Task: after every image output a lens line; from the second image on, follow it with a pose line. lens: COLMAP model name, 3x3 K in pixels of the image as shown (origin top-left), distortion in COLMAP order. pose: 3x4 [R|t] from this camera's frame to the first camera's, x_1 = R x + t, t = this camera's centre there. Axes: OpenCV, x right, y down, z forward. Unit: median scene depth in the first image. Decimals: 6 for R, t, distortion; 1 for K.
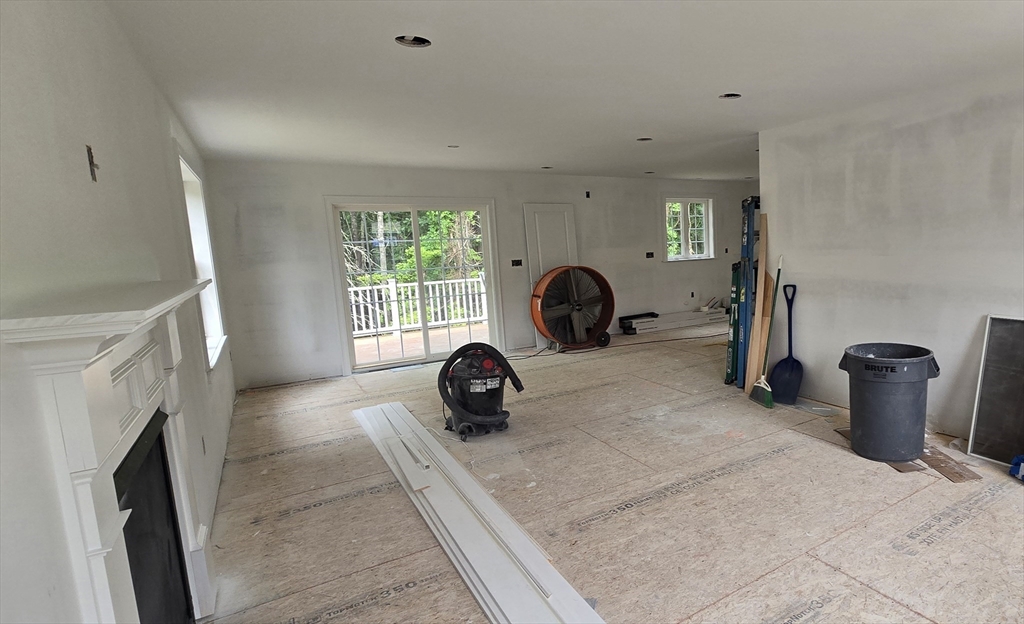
lens RADIAL K [[479.9, 0, 513.7], [0, 479.9, 310.1], [0, 0, 1]] dist [-0.000700, 0.000086]
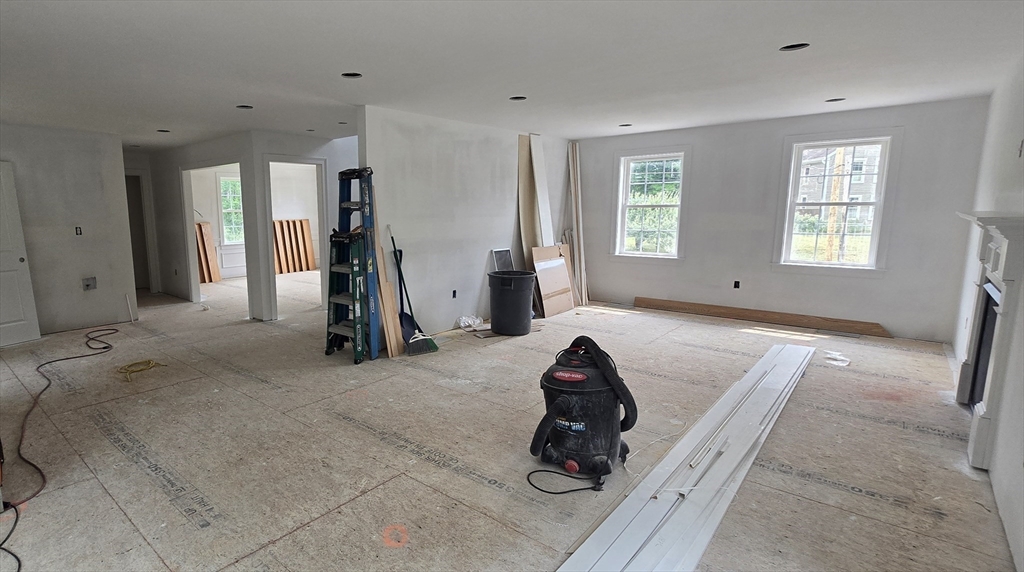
lens RADIAL K [[497.7, 0, 512.9], [0, 497.7, 280.8], [0, 0, 1]] dist [0.000273, 0.000374]
pose [[-0.403429, -0.095878, 0.909974, -0.577144], [0.153199, 0.973379, 0.170478, -0.130384], [-0.902095, 0.208183, -0.378001, 1.118255]]
